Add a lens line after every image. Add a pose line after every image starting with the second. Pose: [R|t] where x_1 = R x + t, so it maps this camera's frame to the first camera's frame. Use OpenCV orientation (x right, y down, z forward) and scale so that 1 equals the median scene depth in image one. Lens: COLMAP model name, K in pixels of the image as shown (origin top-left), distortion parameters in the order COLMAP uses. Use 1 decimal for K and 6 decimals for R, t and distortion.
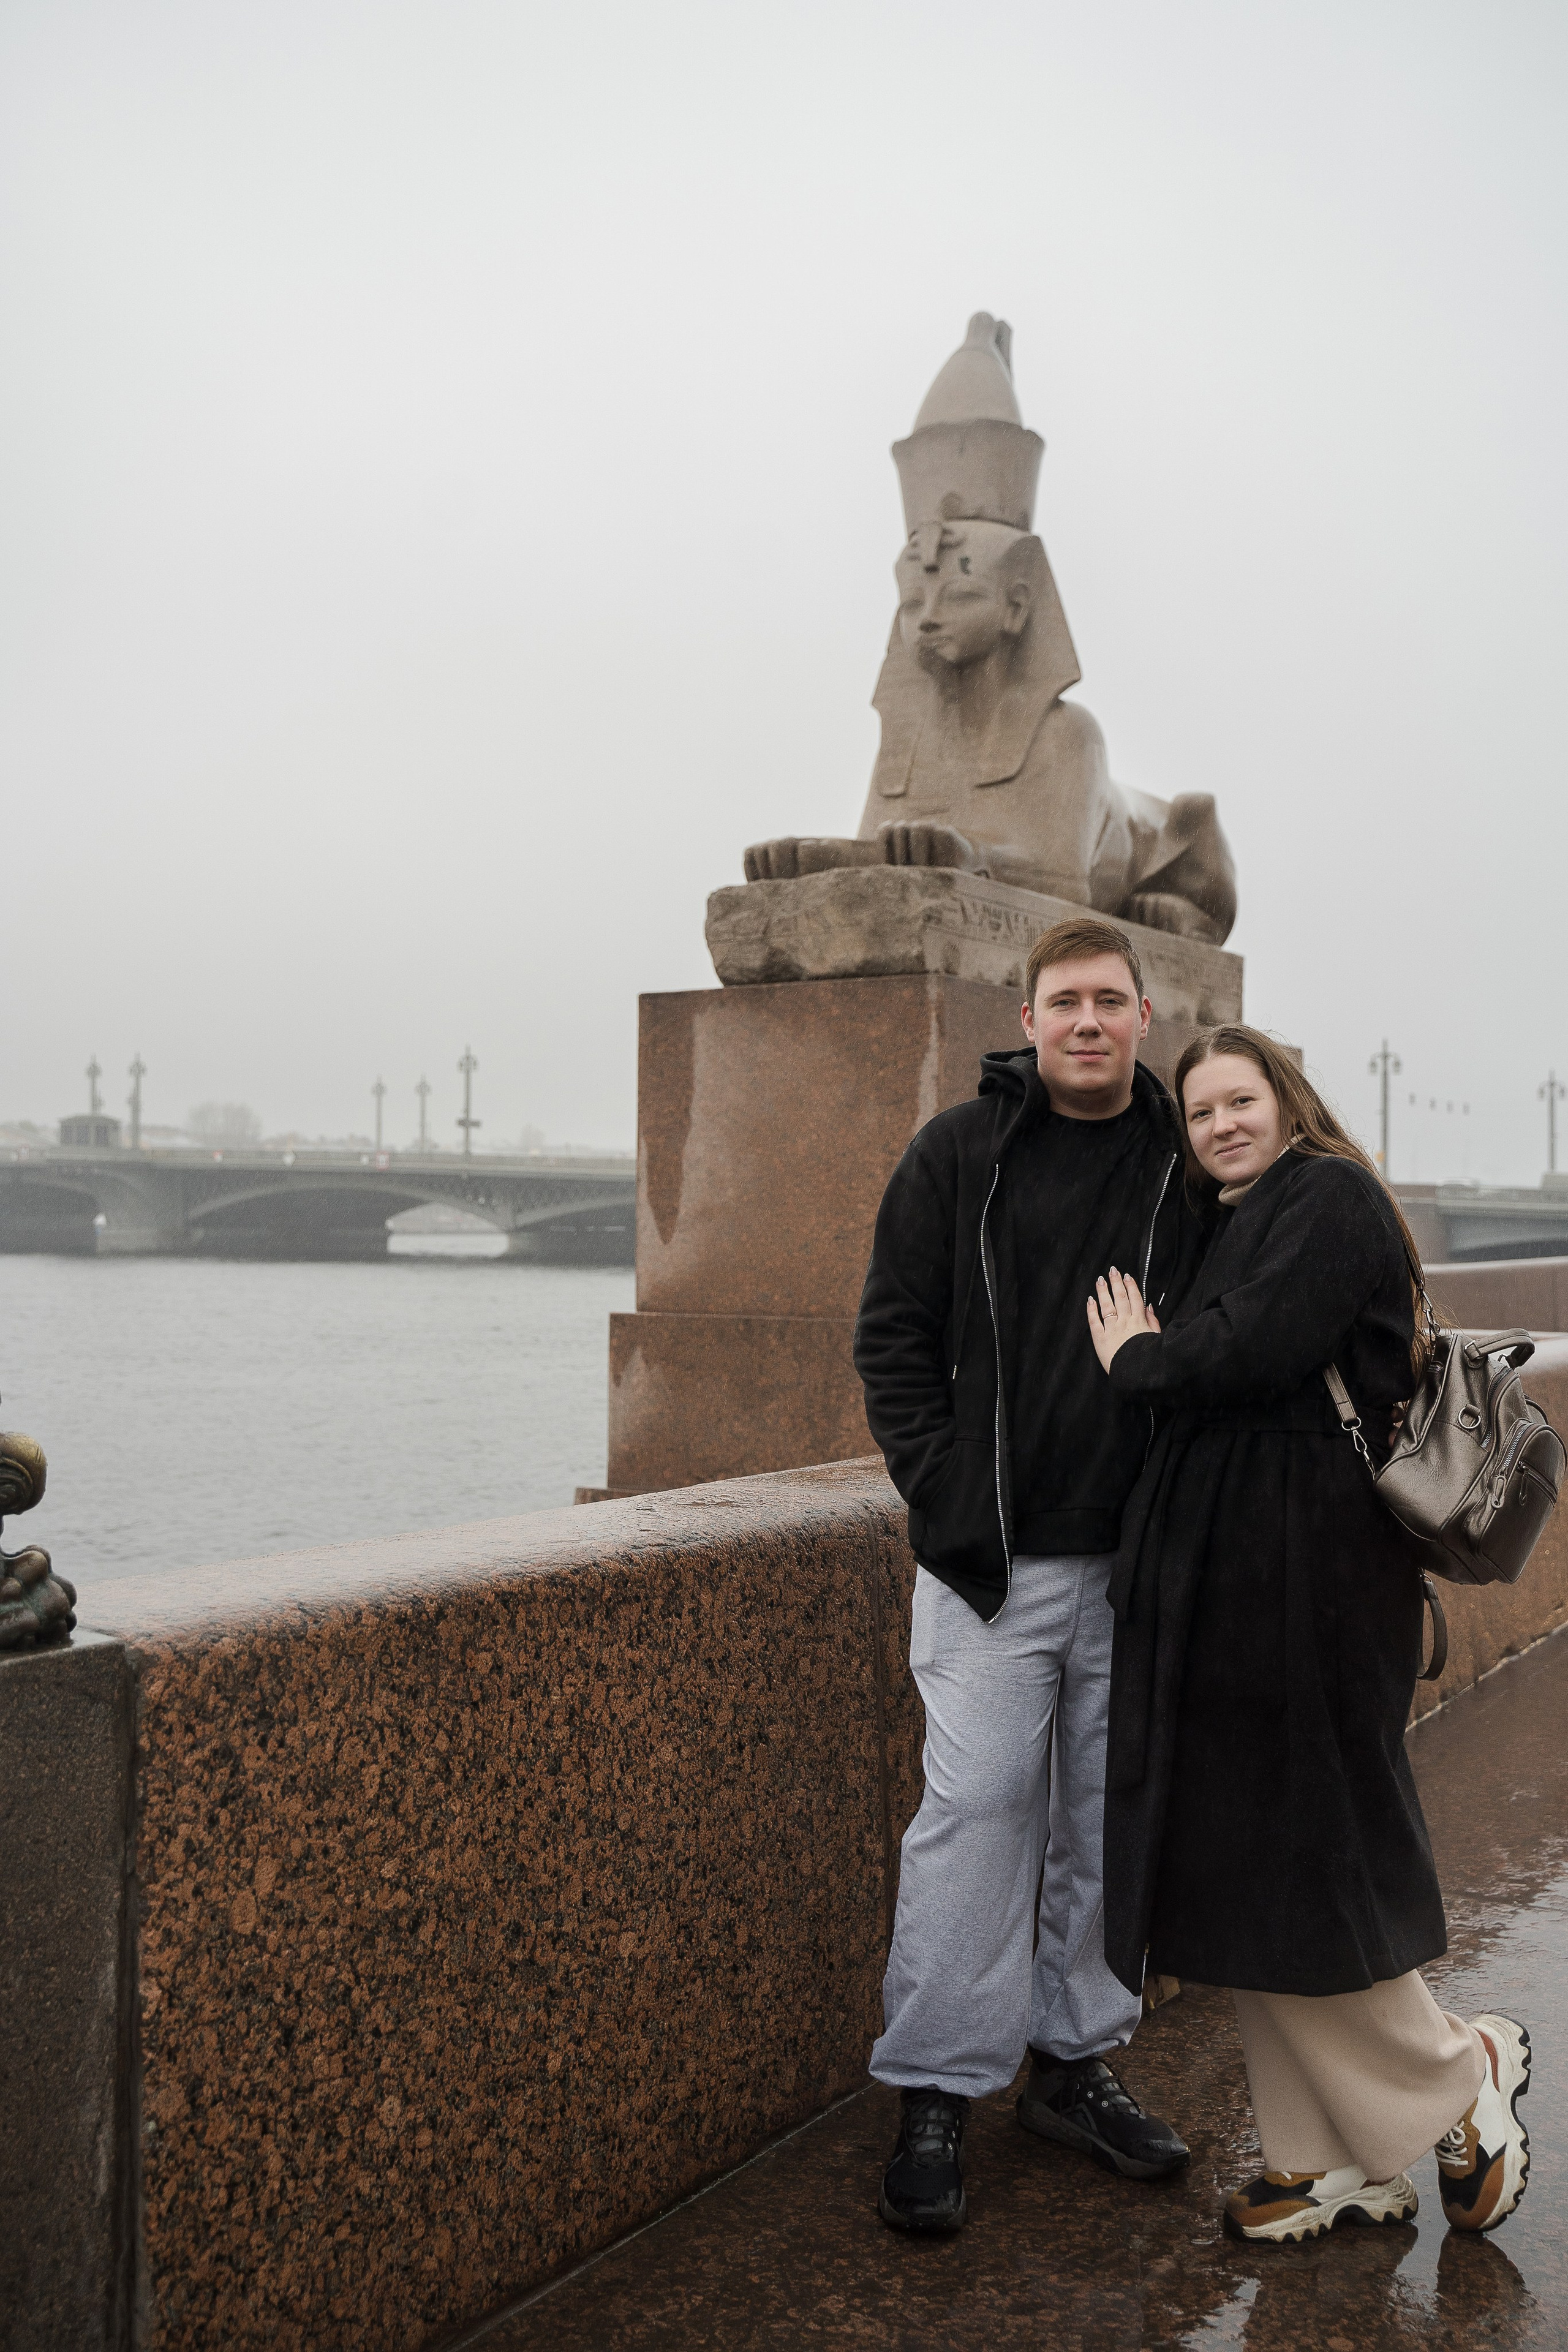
lens RADIAL K [[2311.7, 0, 791.7], [0, 2311.7, 1161.1], [0, 0, 1]] dist [-0.040947, 0.000000]
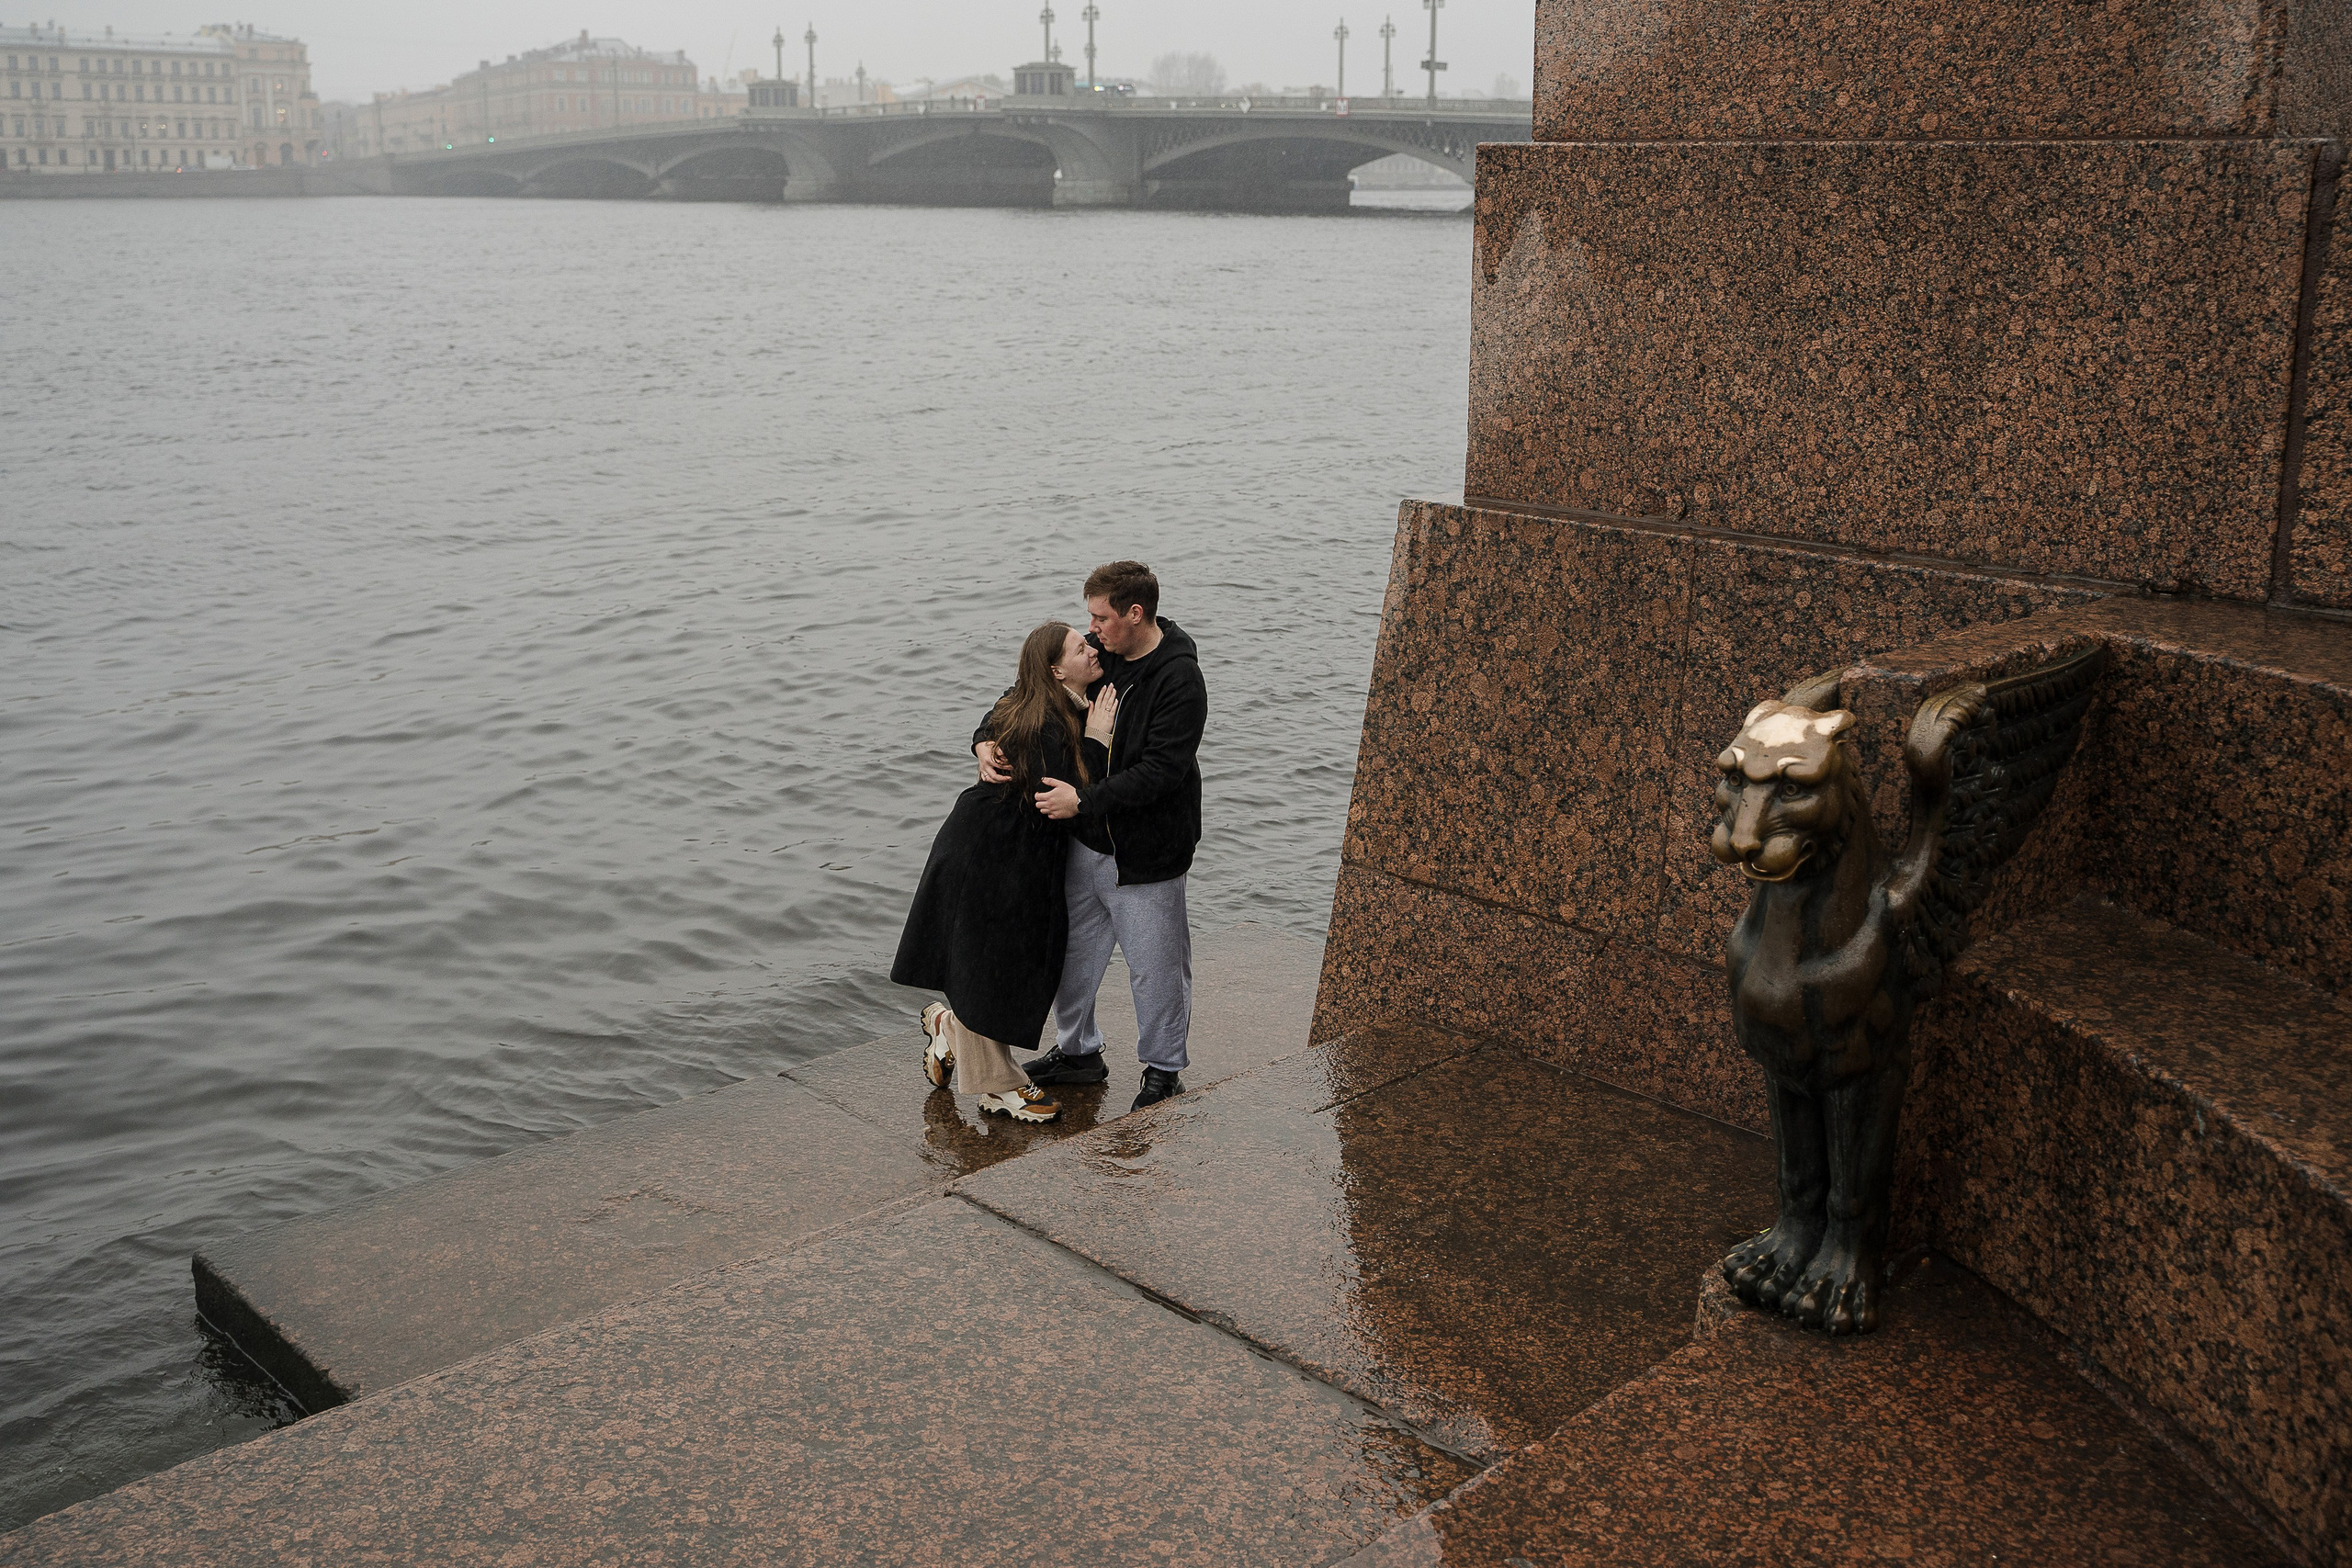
lens RADIAL K [[2318.0, 0, 1173.1], [0, 2318.0, 636.4], [0, 0, 1]] dist [-0.035873, 0.000000]
pose [[0.968103, 0.047503, -0.246008, -0.015184], [0.007240, 0.976149, 0.216982, 0.055007], [0.250448, -0.211842, 0.944669, 0.459968]]
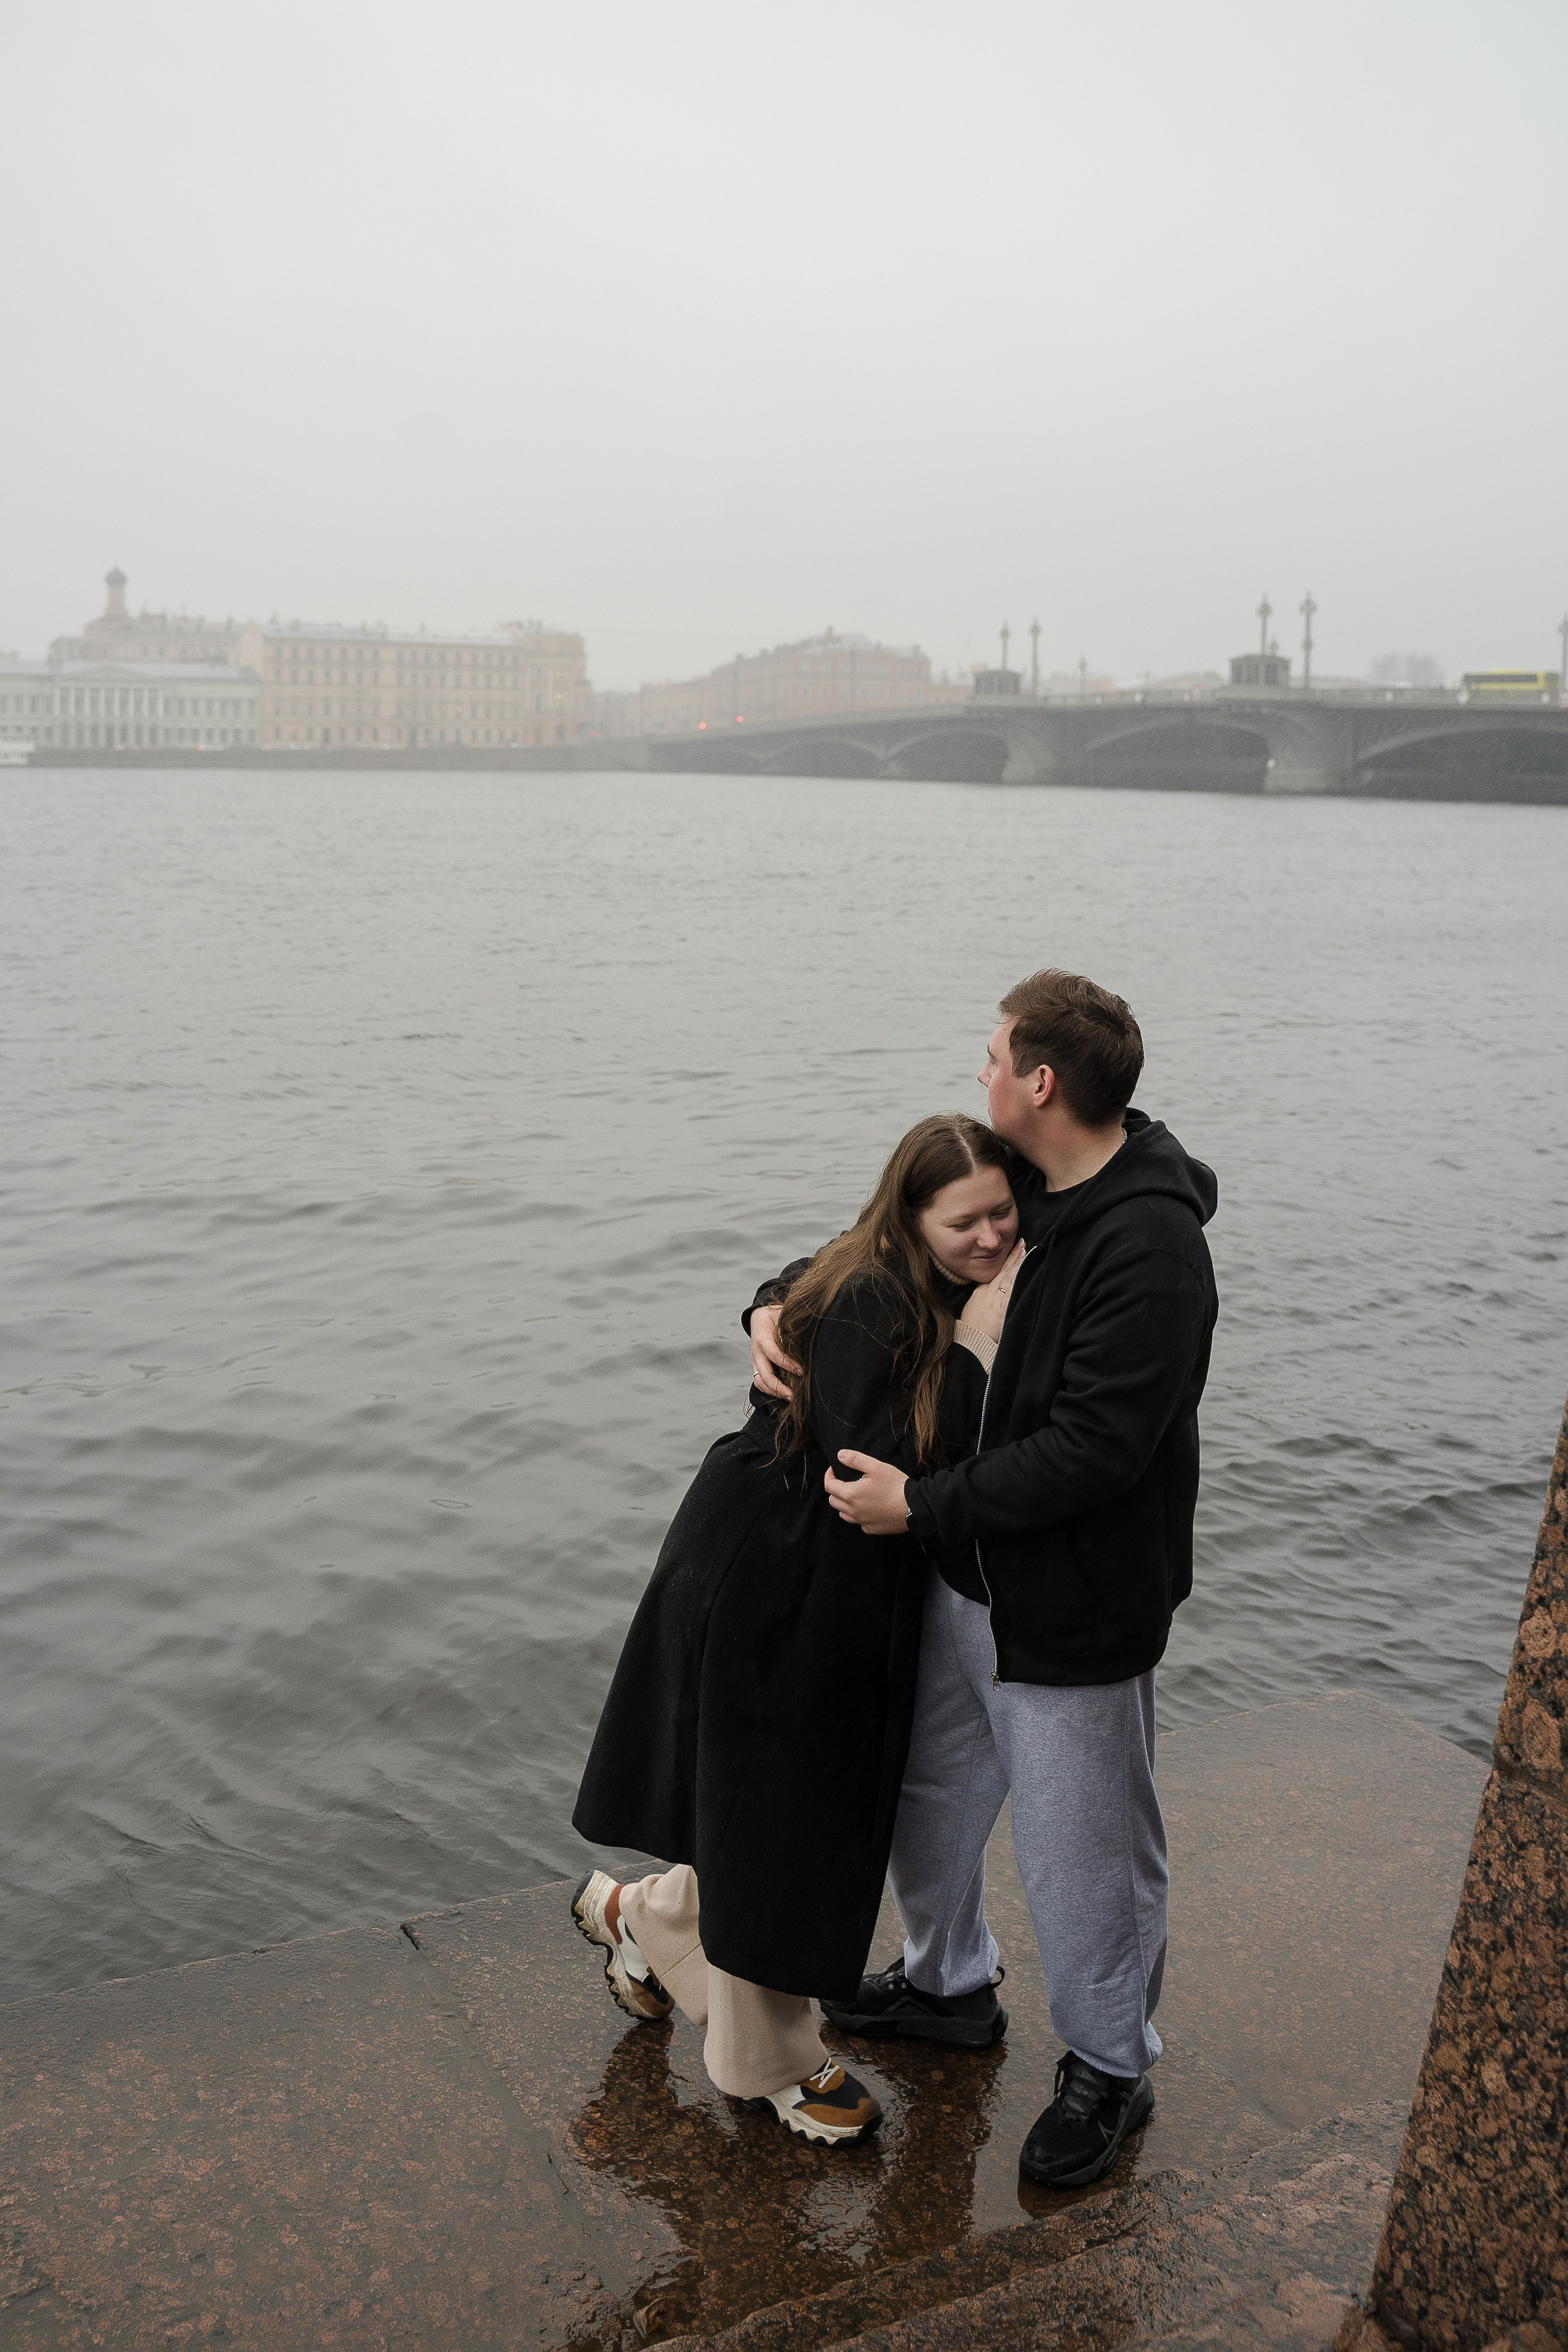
lens RADIAL K [[2197.8, 0, 742.7], [0, 2197.8, 958.0], [0, 0, 1]] dist [-0.051900, 0.000000]
pose [[0.857341, 0.053397, -0.511972, -0.058696], [0.000811, 0.994464, 0.105079, 0.118416], [0.514748, -0.090504, 0.852551, 0.716278]]
